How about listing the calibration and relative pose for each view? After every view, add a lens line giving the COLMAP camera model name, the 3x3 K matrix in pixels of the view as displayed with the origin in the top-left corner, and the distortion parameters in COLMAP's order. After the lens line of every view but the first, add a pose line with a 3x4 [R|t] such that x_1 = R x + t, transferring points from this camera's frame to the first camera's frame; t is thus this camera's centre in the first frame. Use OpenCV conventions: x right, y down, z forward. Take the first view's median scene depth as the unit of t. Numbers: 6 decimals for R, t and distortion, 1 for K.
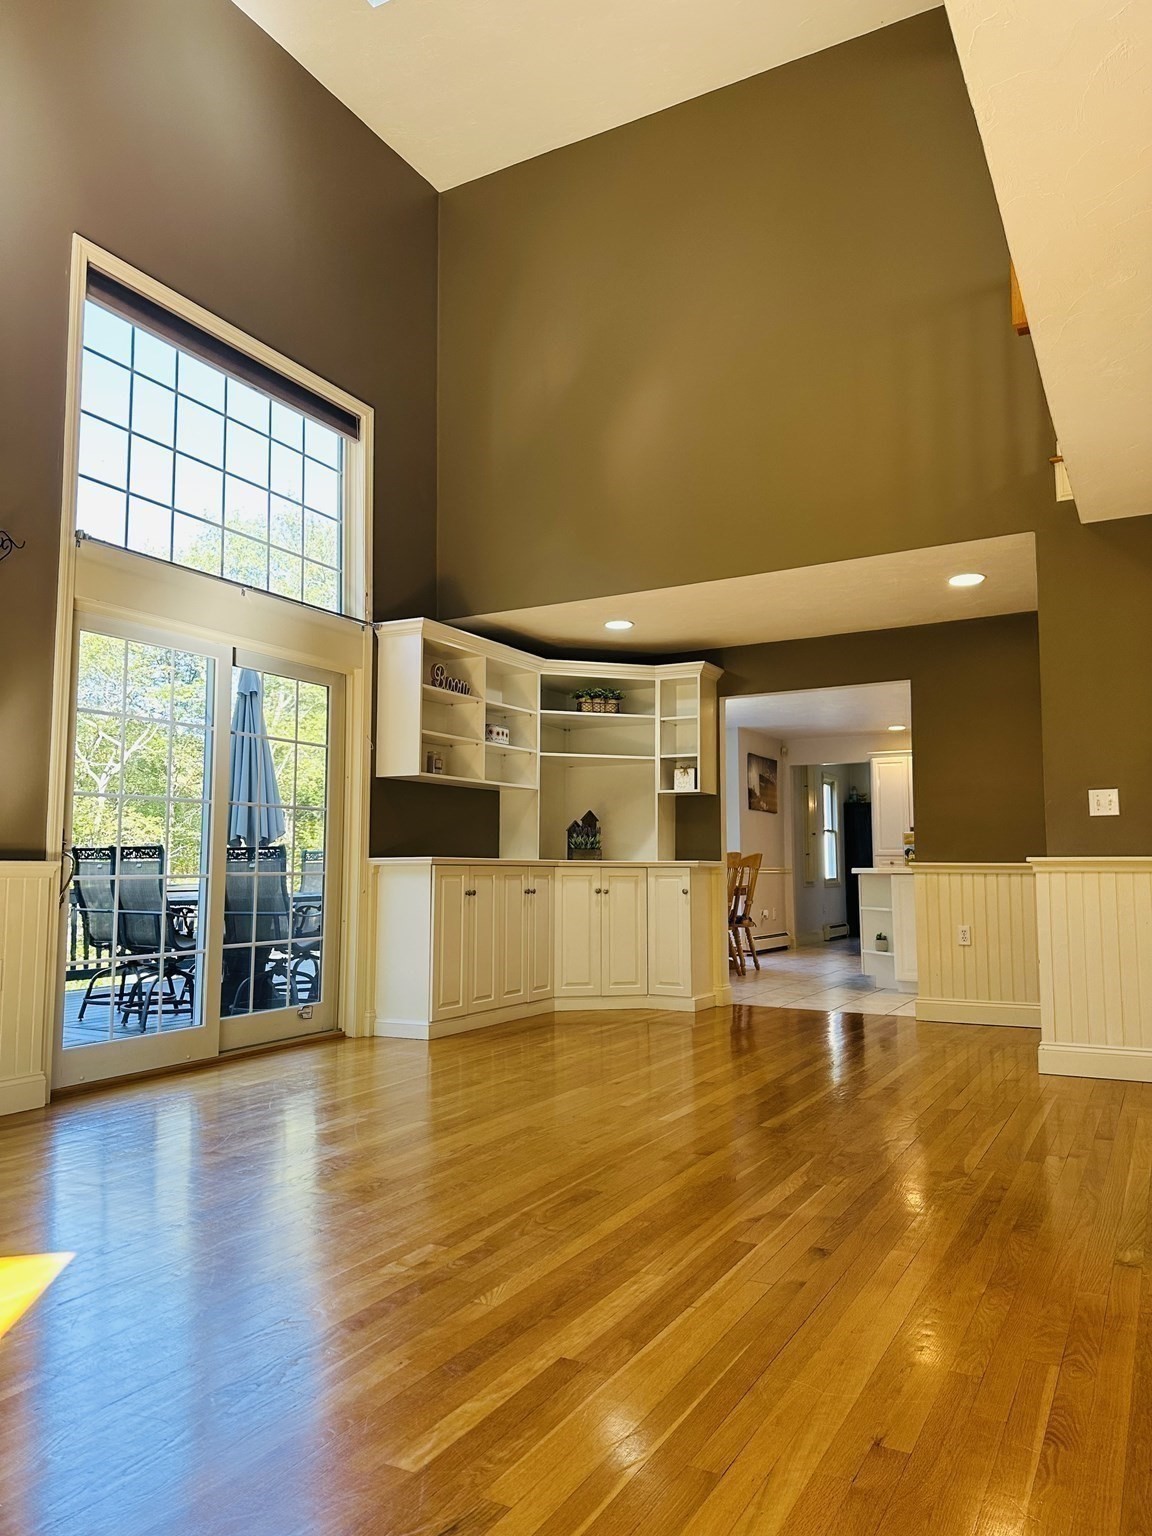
lens RADIAL K [[1084.7, 0, 612.7], [0, 1084.7, 769.7], [0, 0, 1]] dist [0.054141, -0.073679]
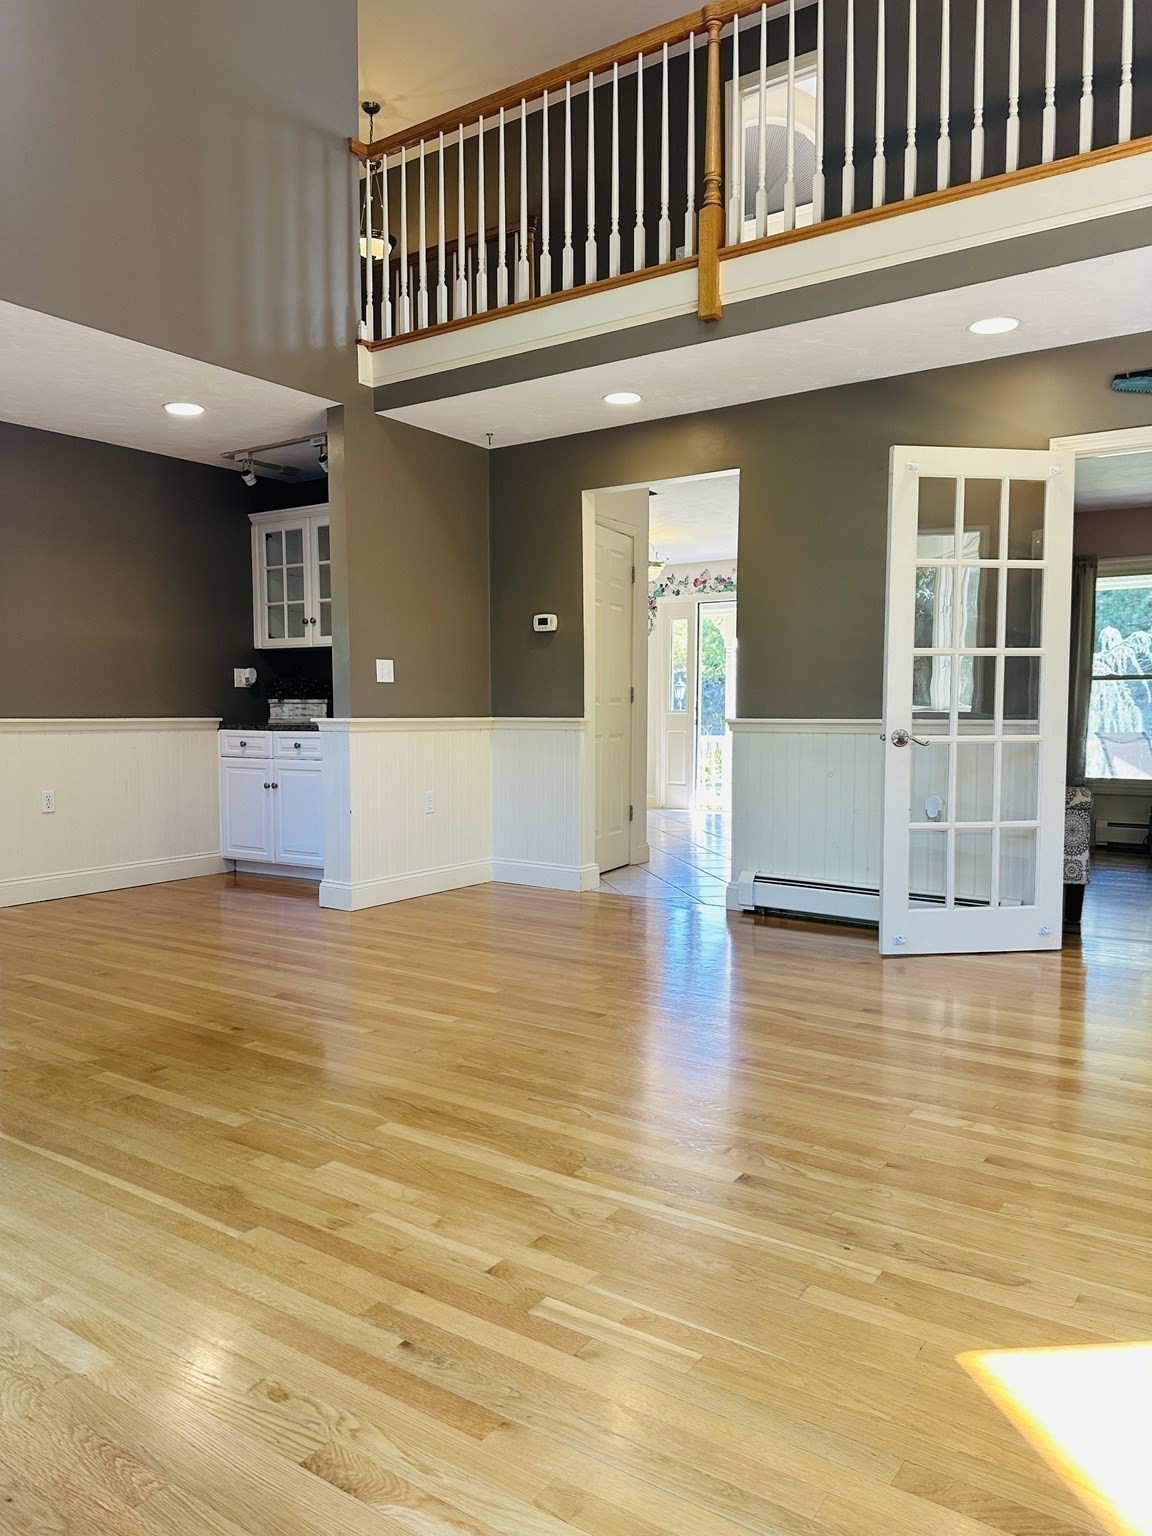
lens RADIAL K [[1084.7, 0, 569.1], [0, 1084.7, 771.7], [0, 0, 1]] dist [0.054141, -0.073679]
pose [[0.130758, -0.056488, 0.989804, -0.535812], [-0.078521, 0.994649, 0.067137, 0.037517], [-0.988300, -0.086499, 0.125622, 0.552681]]
